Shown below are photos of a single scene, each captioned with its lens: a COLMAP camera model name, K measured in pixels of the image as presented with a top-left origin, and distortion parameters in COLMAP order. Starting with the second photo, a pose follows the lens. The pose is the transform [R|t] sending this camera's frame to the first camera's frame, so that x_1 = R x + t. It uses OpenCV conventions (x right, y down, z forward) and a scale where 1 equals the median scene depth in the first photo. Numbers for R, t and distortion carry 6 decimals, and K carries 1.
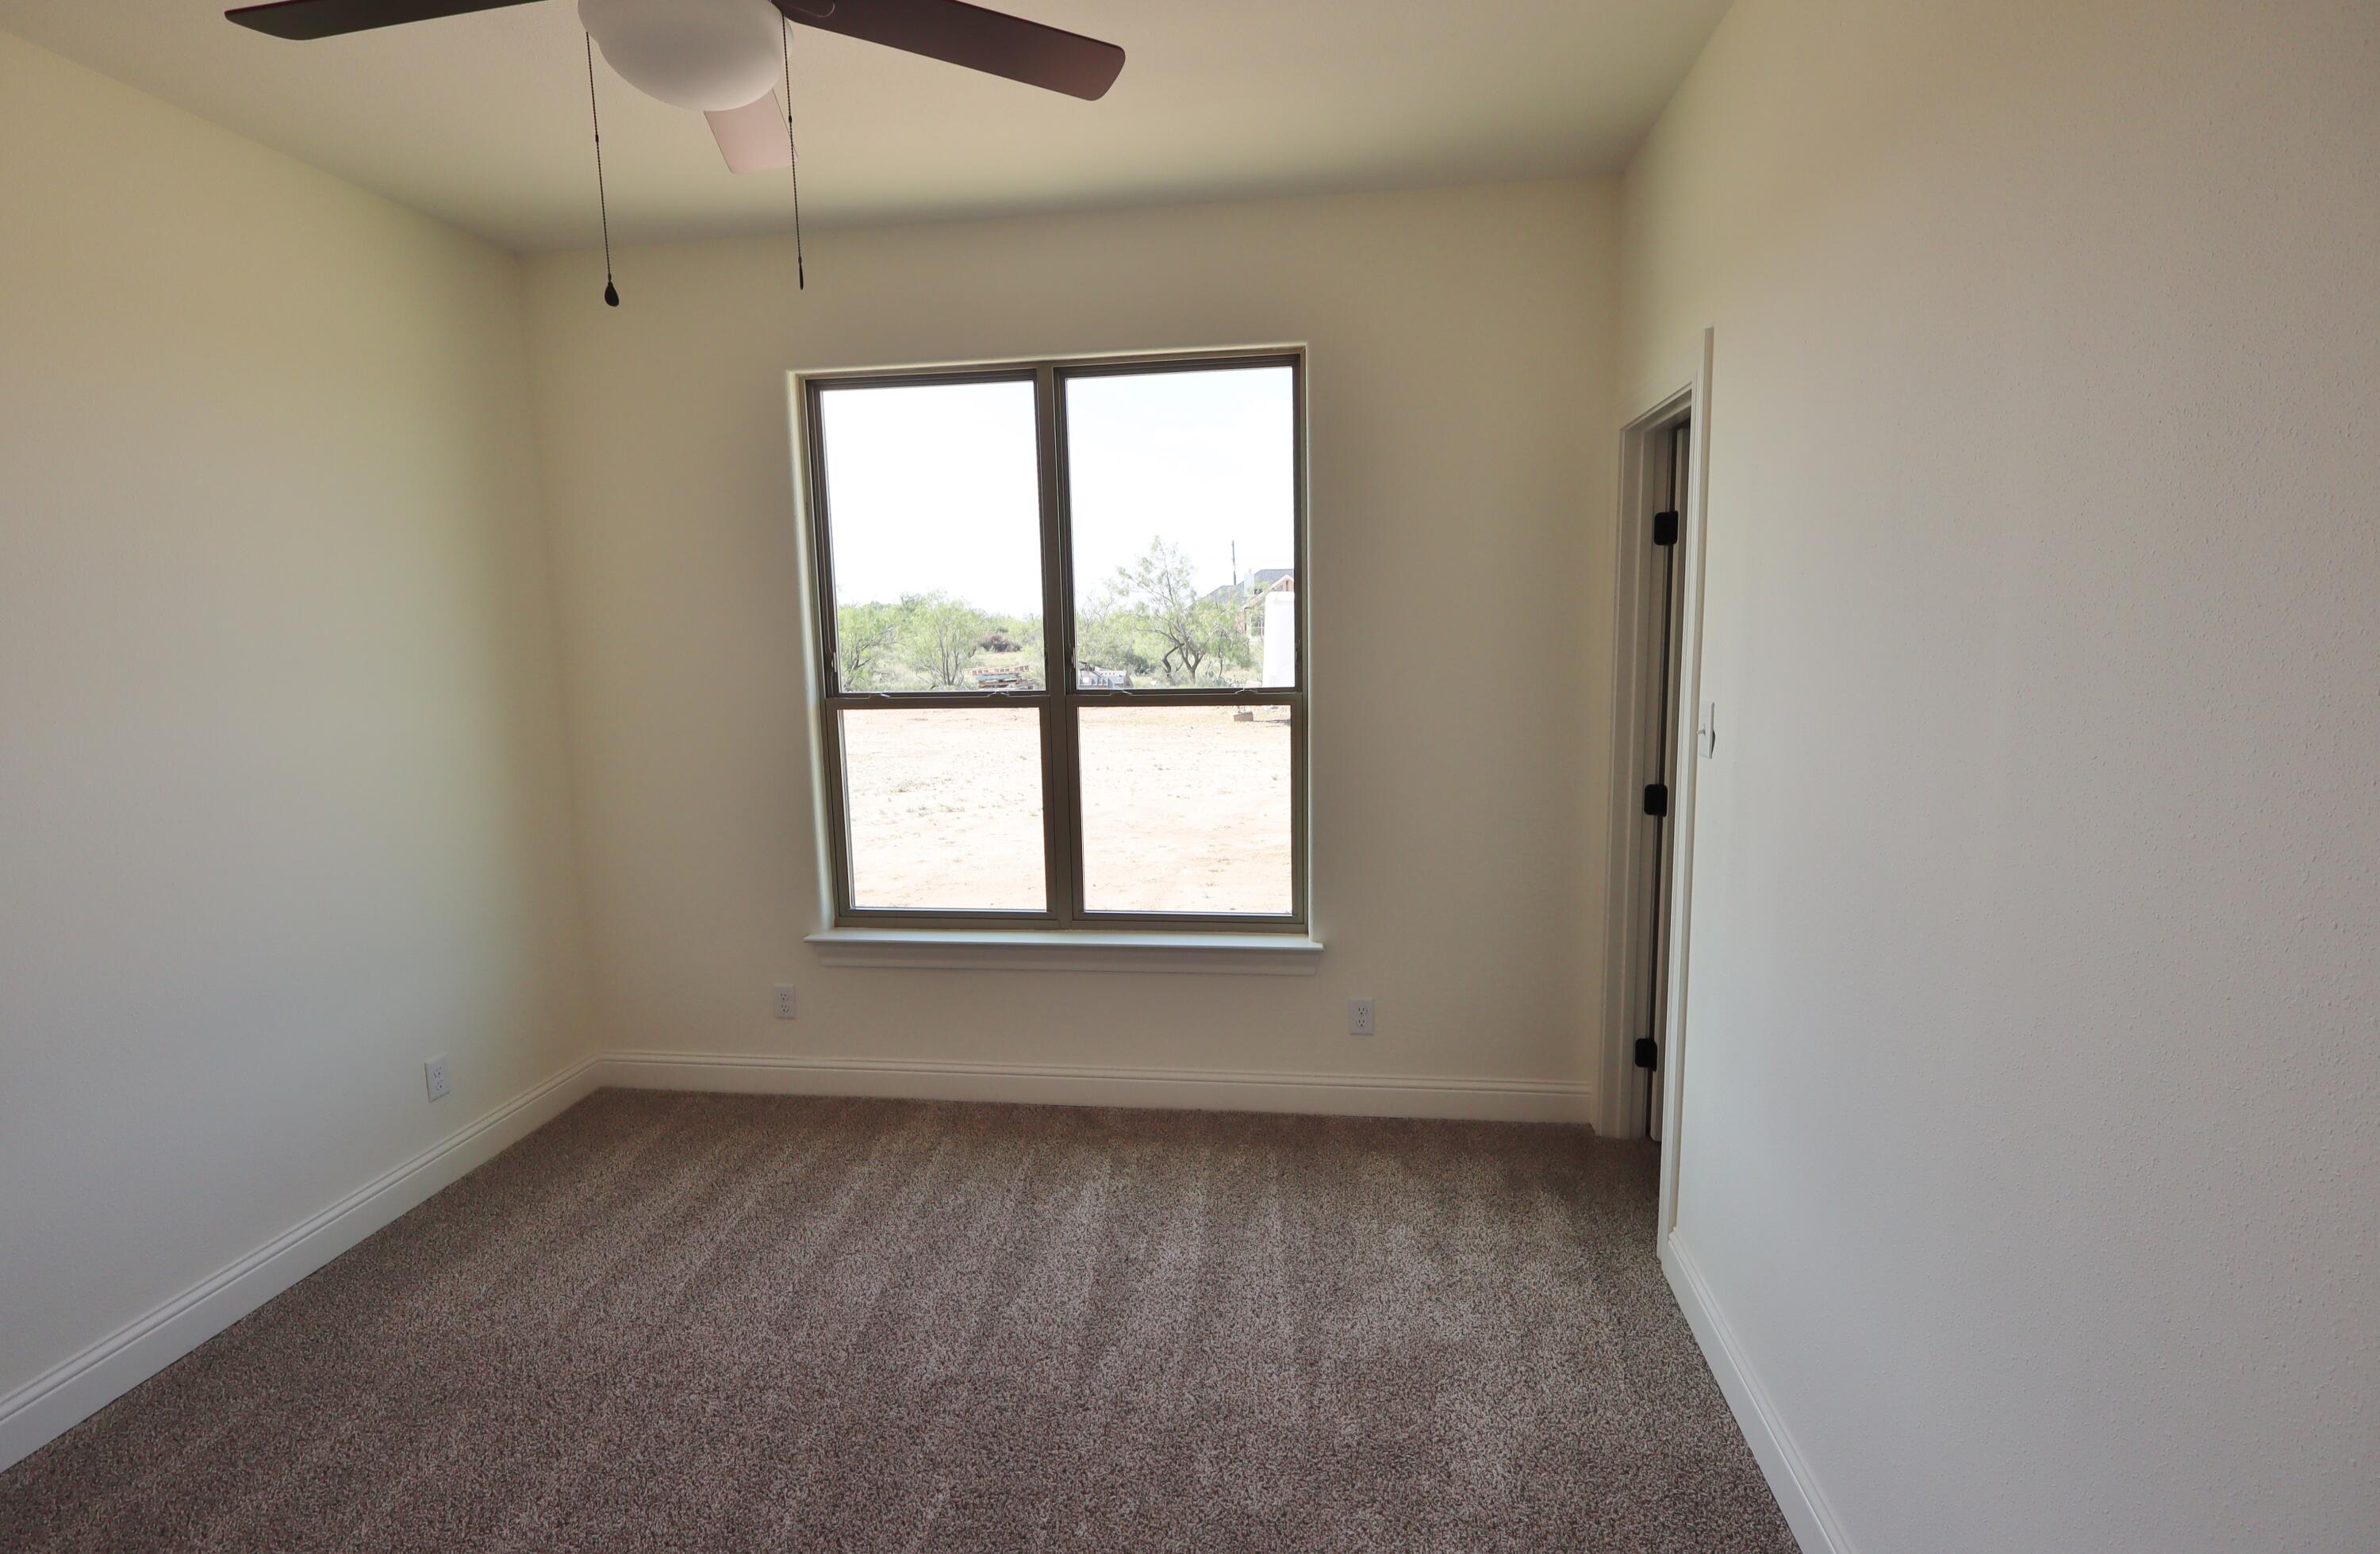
lens RADIAL K [[1138.3, 0, 1190.0], [0, 1138.3, 777.0], [0, 0, 1]] dist [-0.000407, -0.000060]
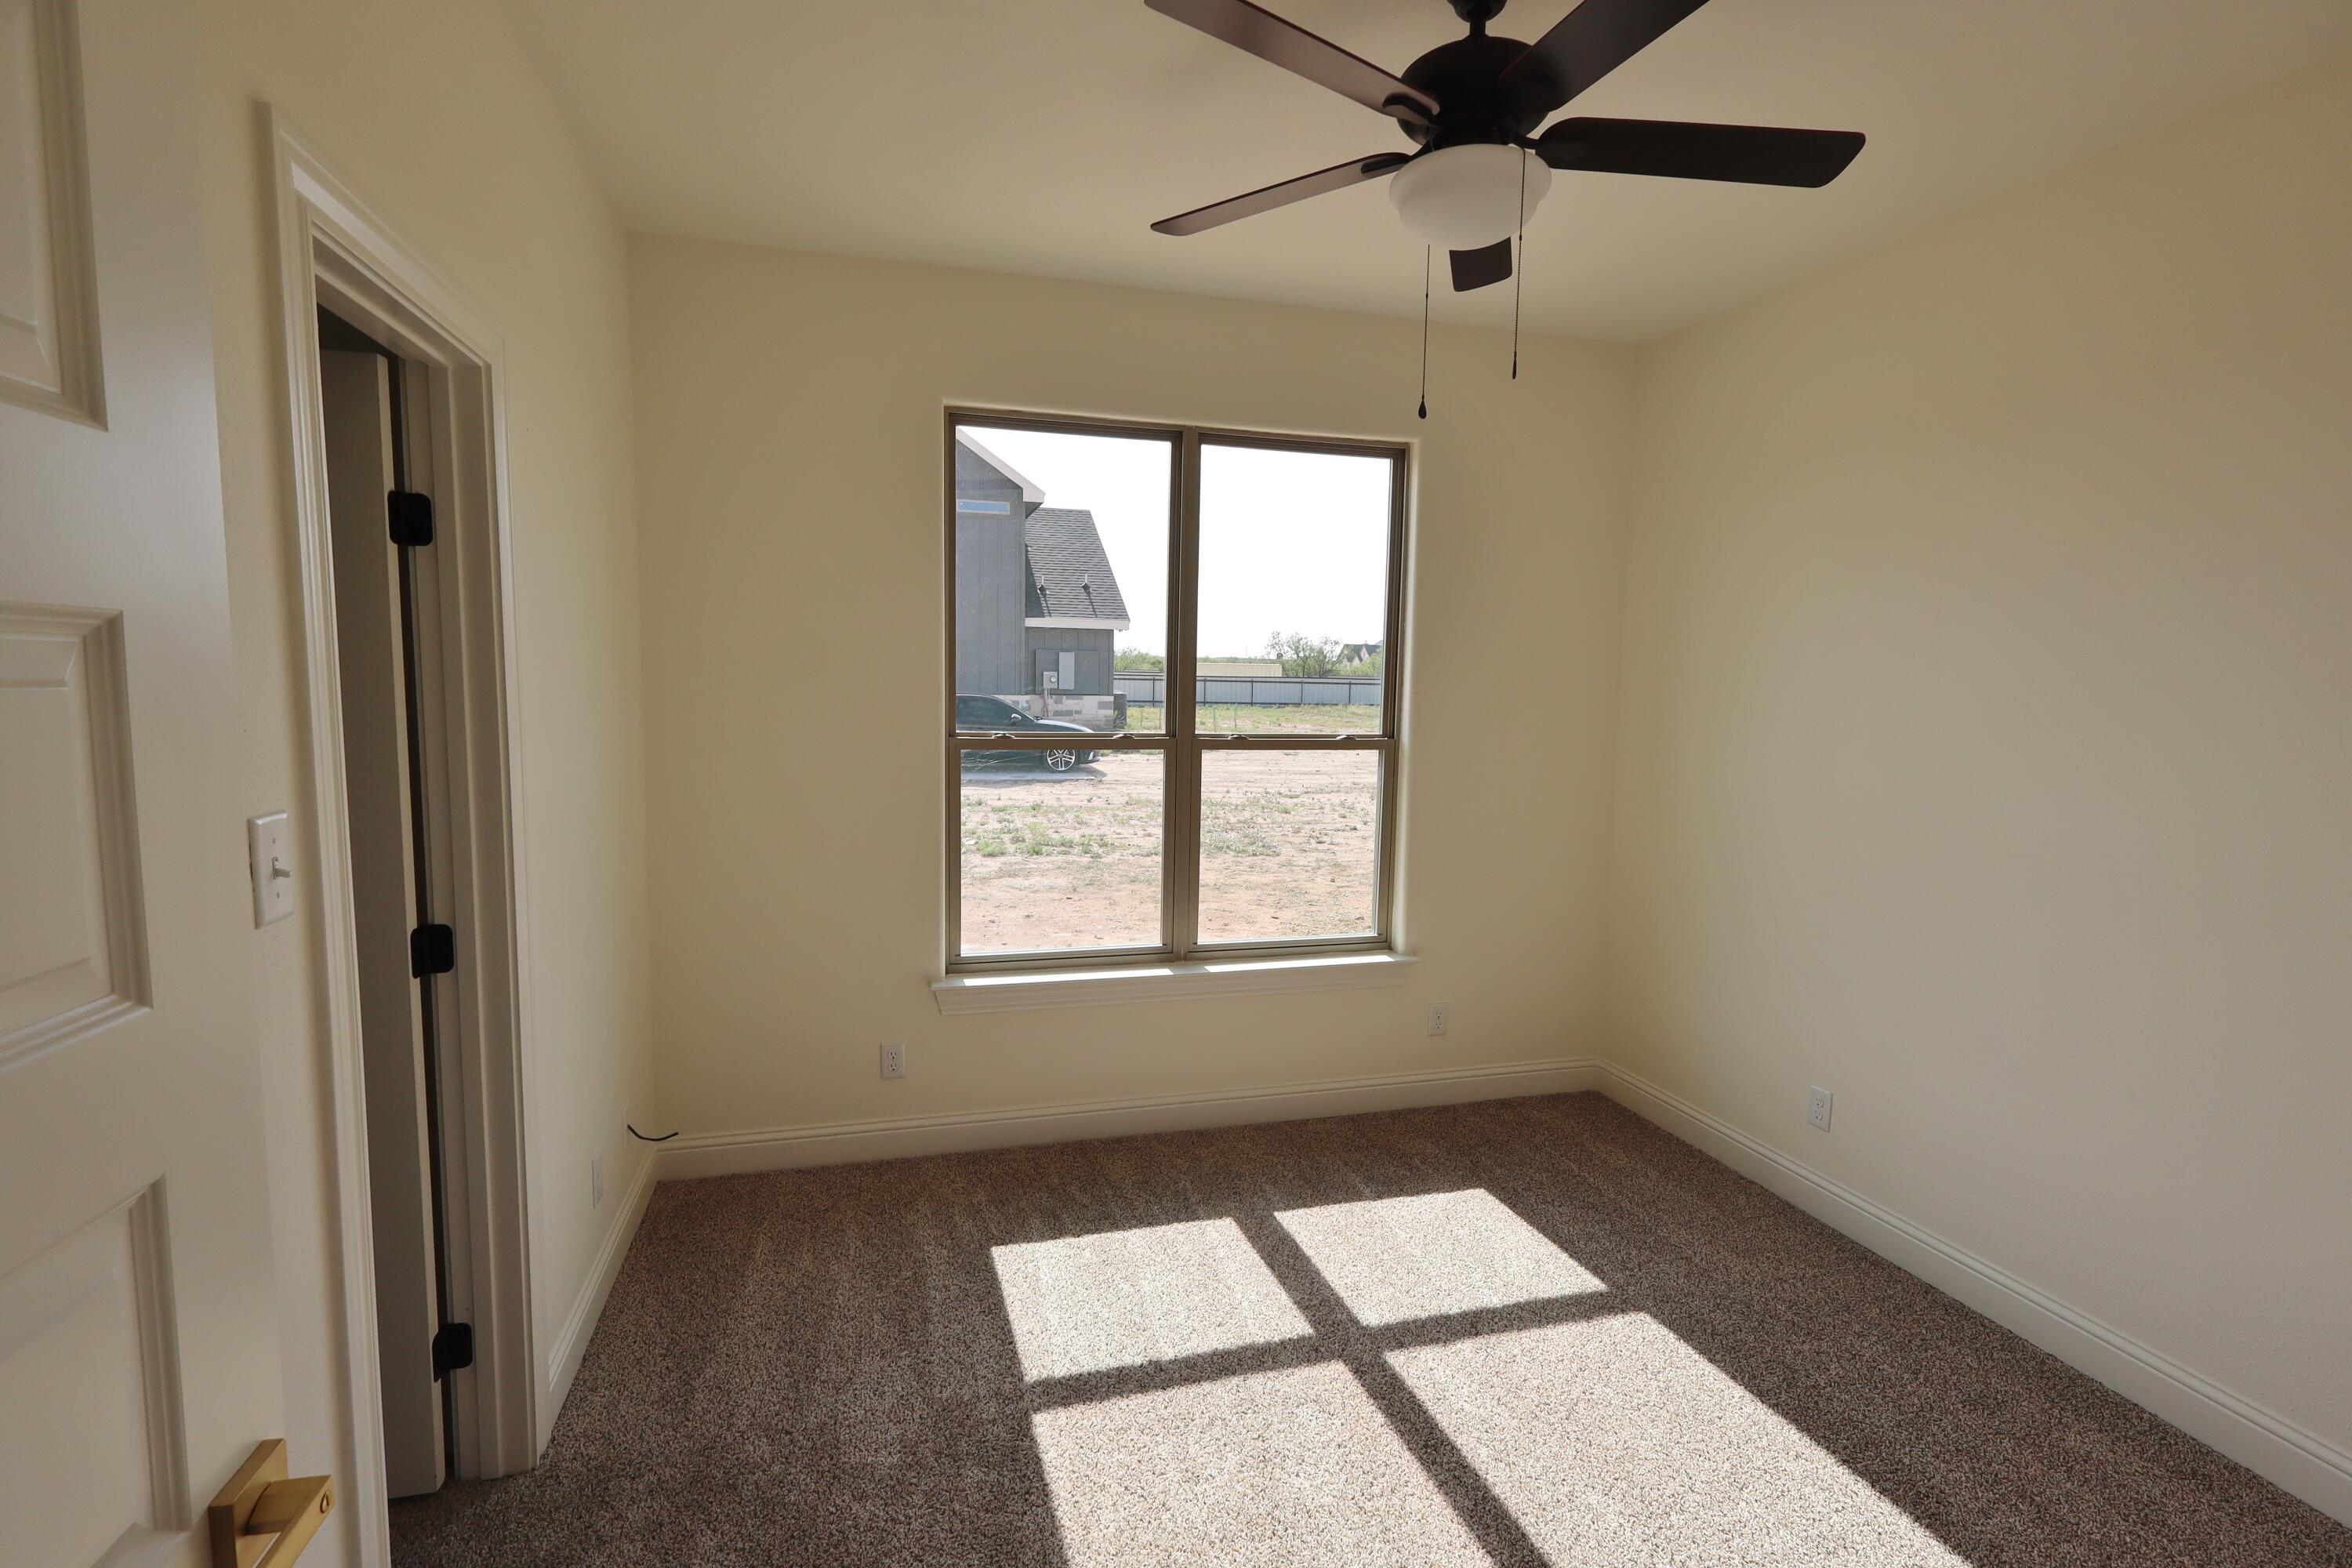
lens RADIAL K [[1119.4, 0, 1177.7], [0, 1119.4, 794.2], [0, 0, 1]] dist [0.000283, 0.000040]
pose [[0.917852, -0.006111, 0.396875, -0.543441], [0.017576, 0.999526, -0.025256, 0.004751], [-0.396533, 0.030157, 0.917525, 0.053454]]
